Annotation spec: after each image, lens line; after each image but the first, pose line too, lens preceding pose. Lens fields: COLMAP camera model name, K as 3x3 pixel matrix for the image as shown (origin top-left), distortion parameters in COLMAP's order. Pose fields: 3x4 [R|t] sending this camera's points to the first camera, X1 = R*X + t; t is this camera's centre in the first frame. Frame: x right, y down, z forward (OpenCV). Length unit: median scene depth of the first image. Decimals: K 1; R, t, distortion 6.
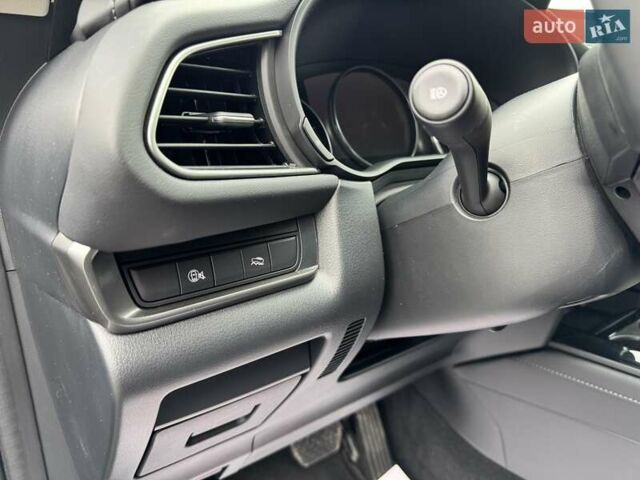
lens RADIAL K [[453.9, 0, 325.7], [0, 453.9, 237.1], [0, 0, 1]] dist [0.050596, -0.052716]
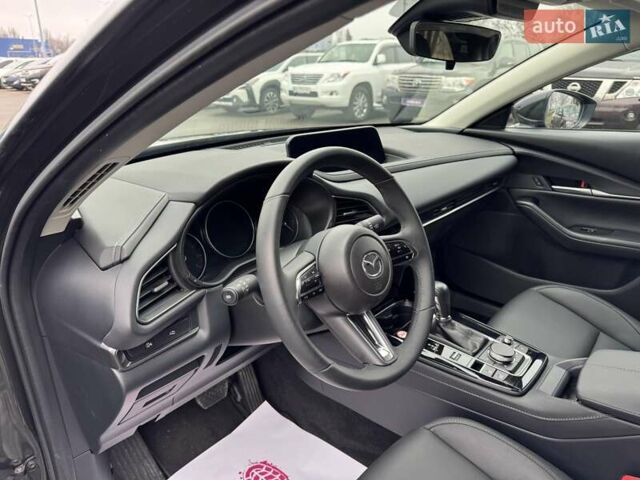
lens RADIAL K [[453.9, 0, 323.4], [0, 453.9, 241.2], [0, 0, 1]] dist [0.050596, -0.052716]
pose [[0.975582, -0.060190, 0.211225, 0.113919], [0.033114, 0.991032, 0.129456, -0.543795], [-0.217123, -0.119301, 0.968827, -1.130814]]
